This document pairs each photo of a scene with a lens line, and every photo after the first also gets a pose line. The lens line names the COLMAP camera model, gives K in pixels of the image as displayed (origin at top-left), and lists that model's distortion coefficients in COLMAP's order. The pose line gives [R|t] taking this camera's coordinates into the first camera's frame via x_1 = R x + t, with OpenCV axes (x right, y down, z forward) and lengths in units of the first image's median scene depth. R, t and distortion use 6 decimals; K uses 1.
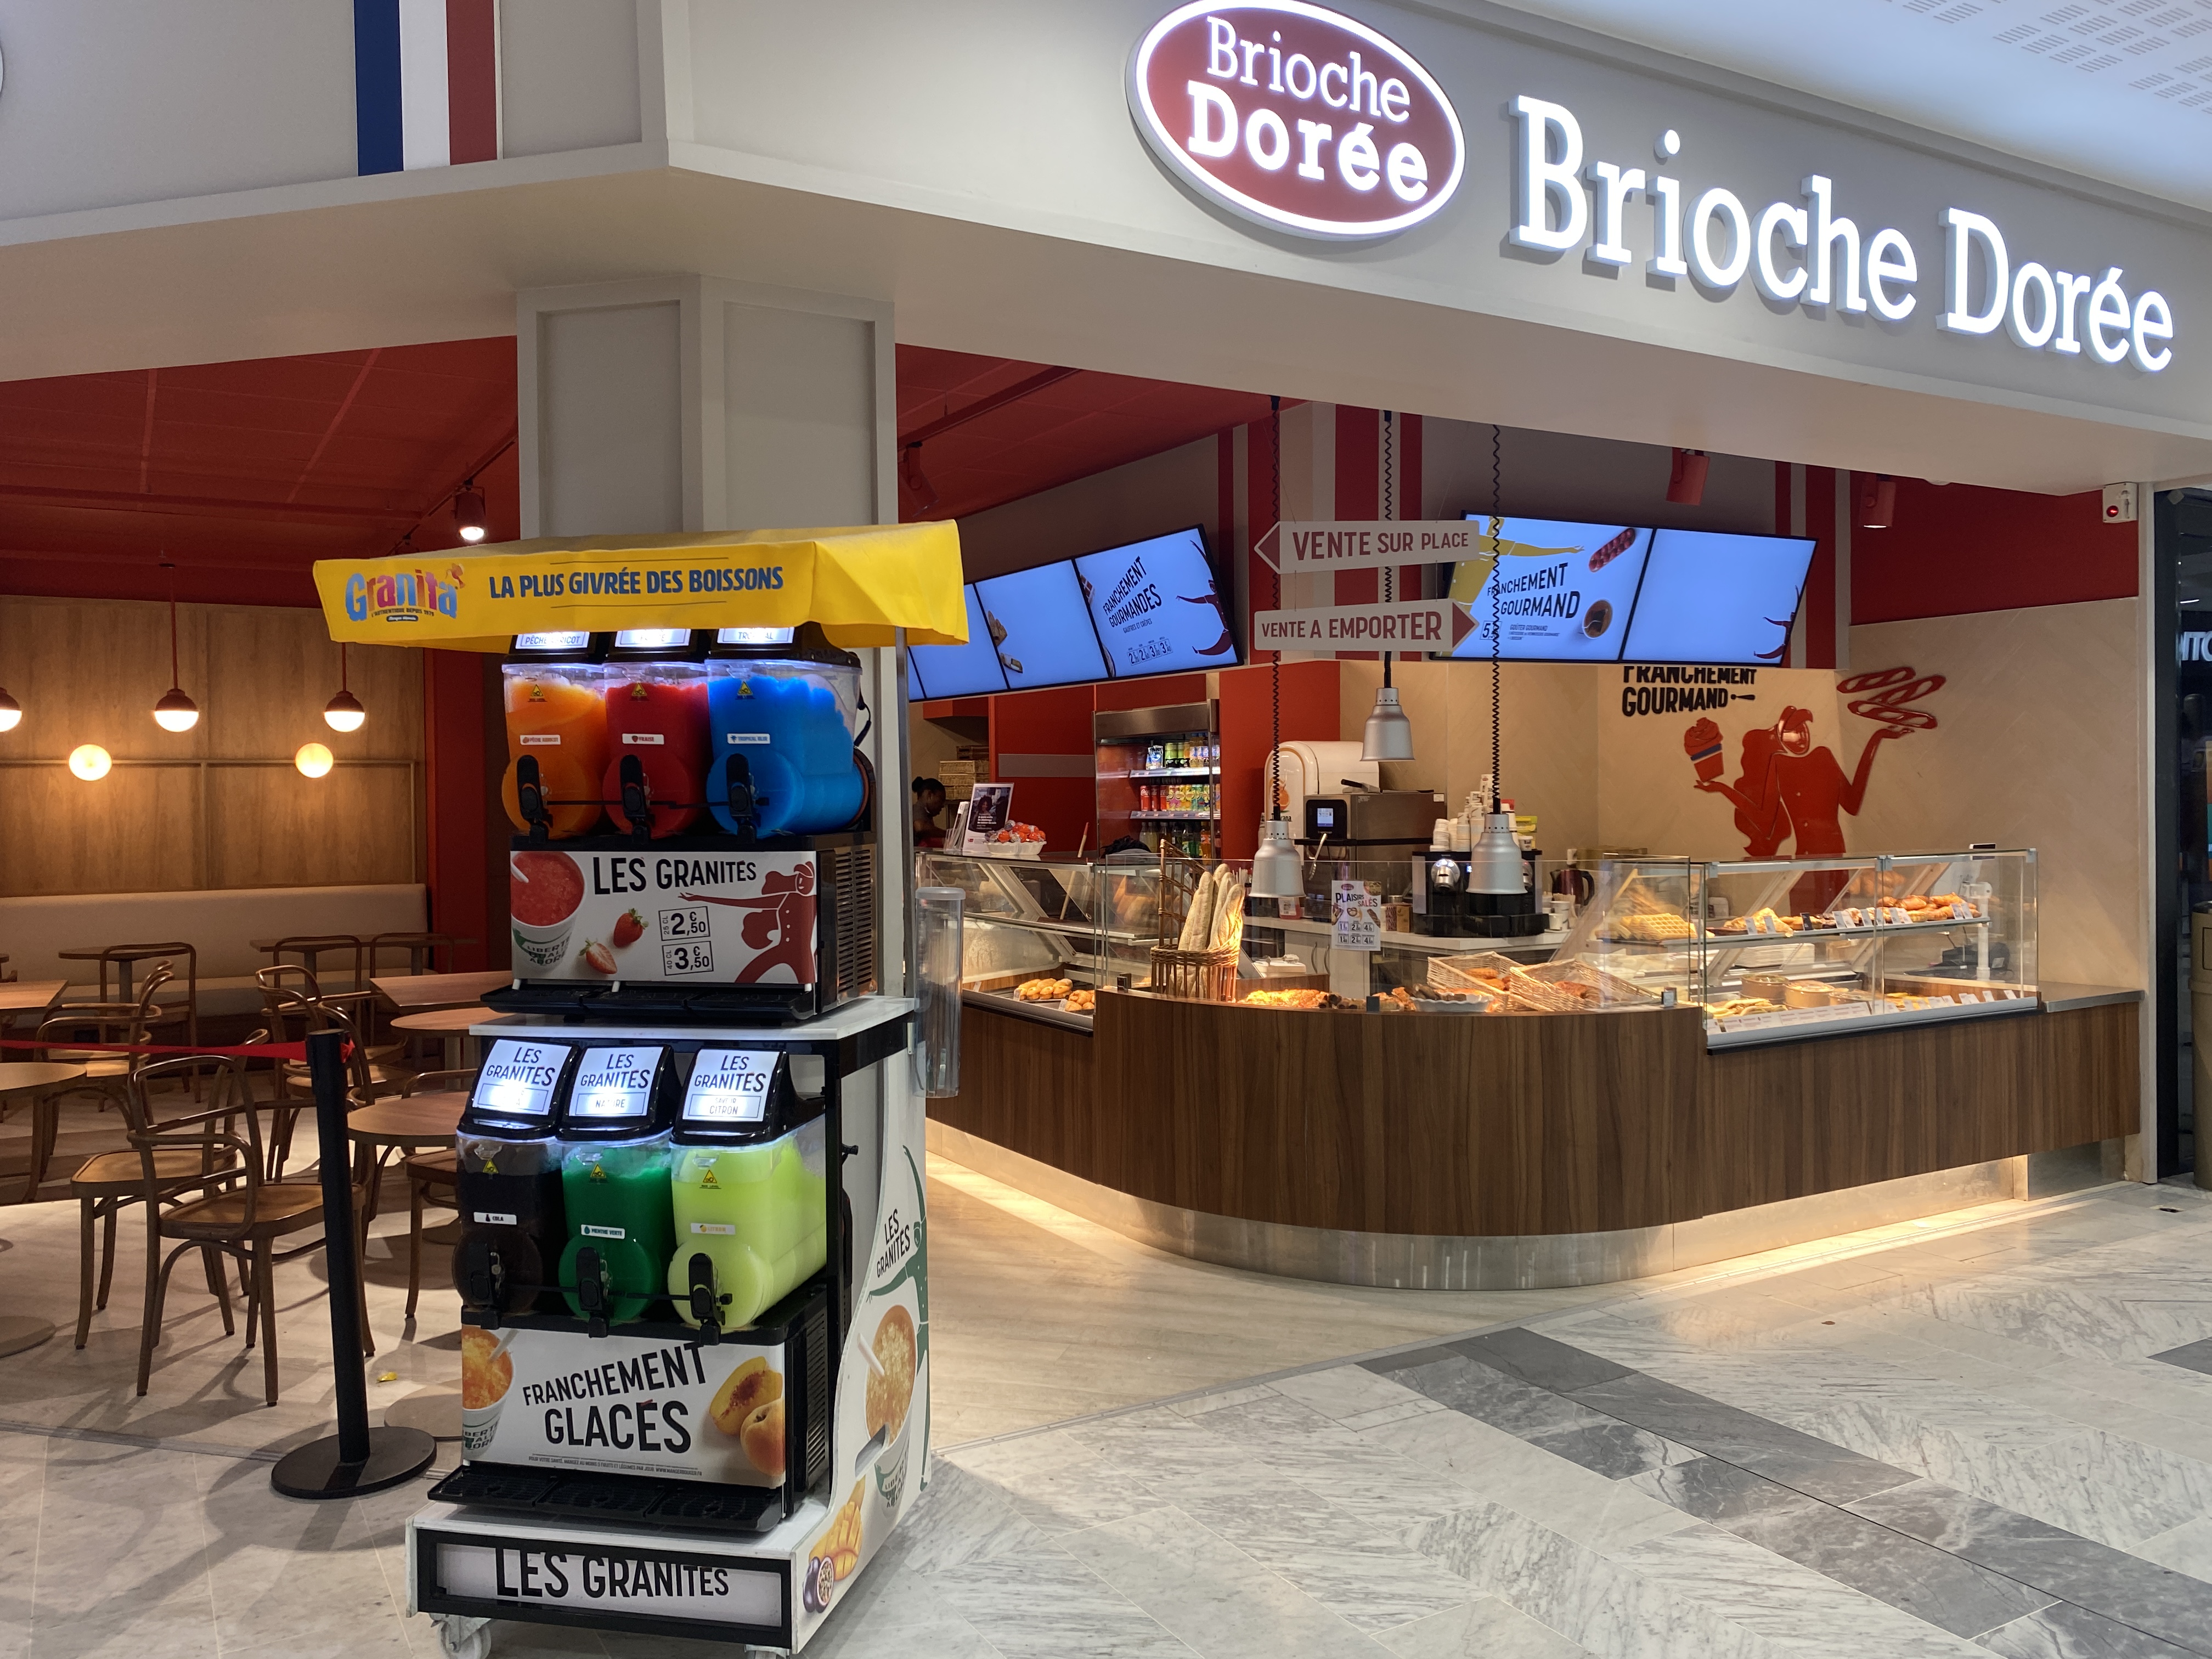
lens RADIAL K [[1710.3, 0, 1095.5], [0, 1710.3, 831.6], [0, 0, 1]] dist [0.014139, -0.012809]
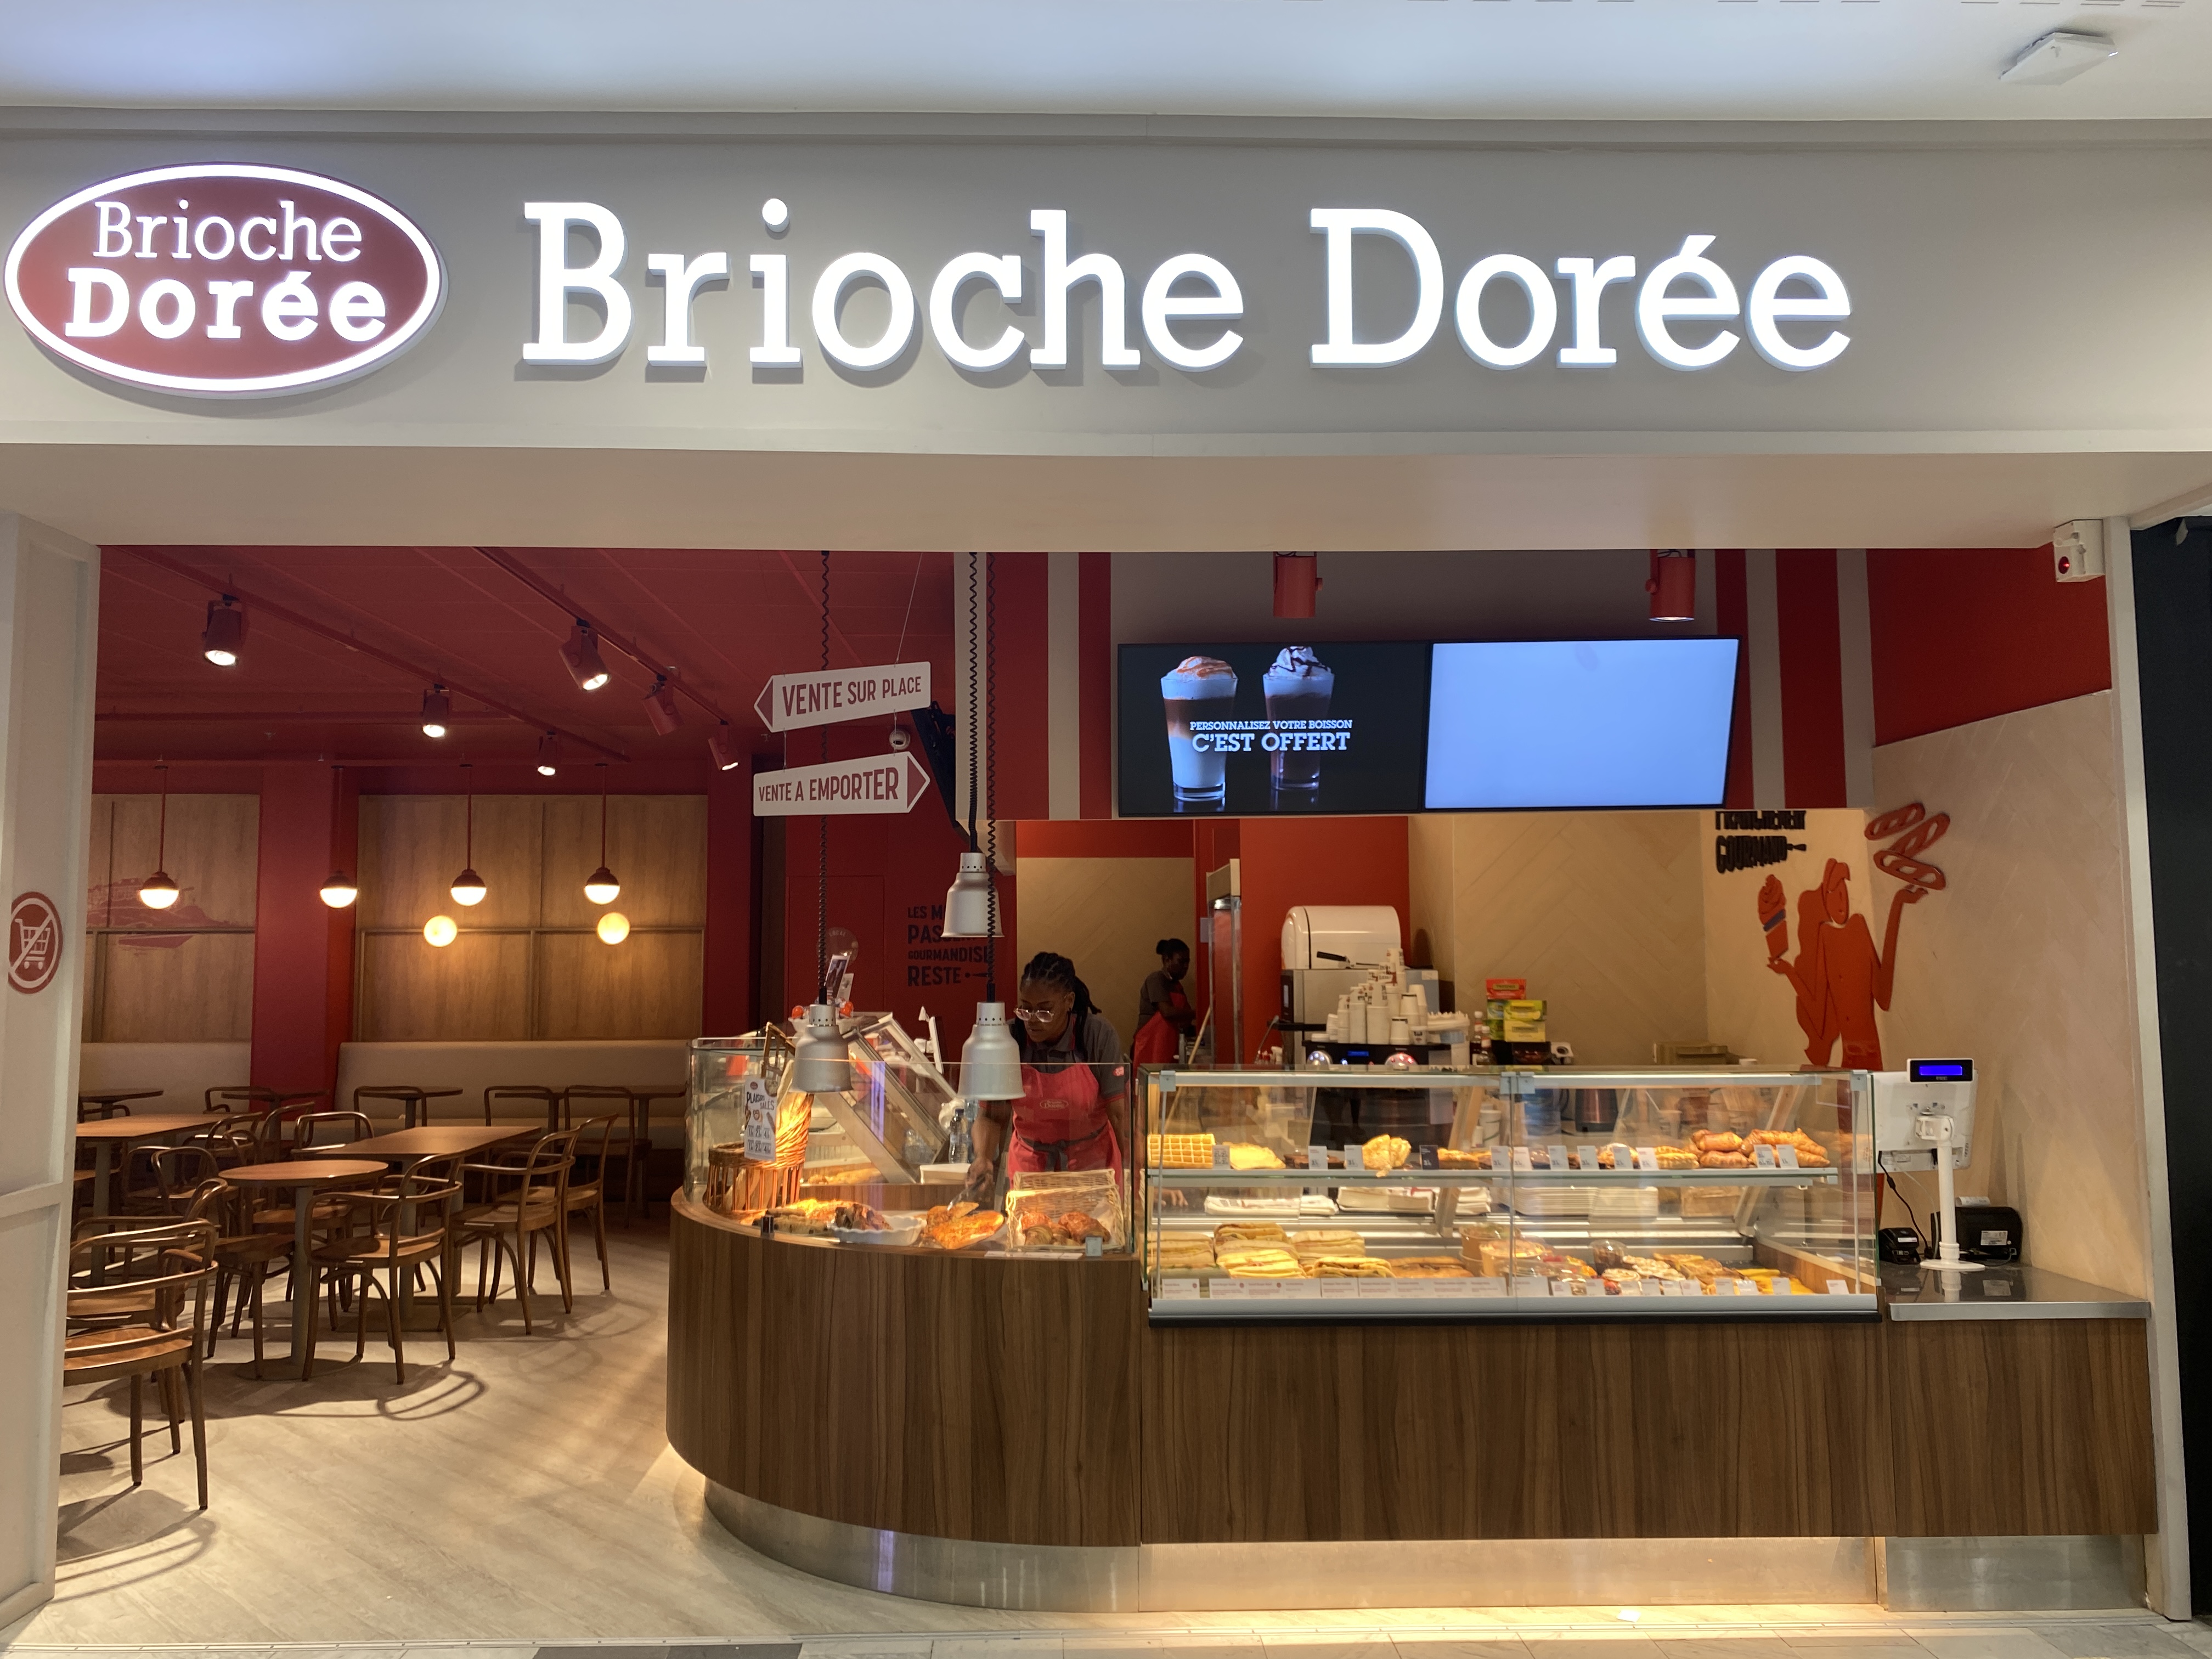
lens RADIAL K [[1710.3, 0, 1114.6], [0, 1710.3, 818.6], [0, 0, 1]] dist [0.014139, -0.012809]
pose [[0.878337, -0.030957, -0.477039, 0.716704], [-0.015912, 0.995455, -0.093898, -0.023810], [0.477778, 0.090065, 0.873852, 0.303474]]
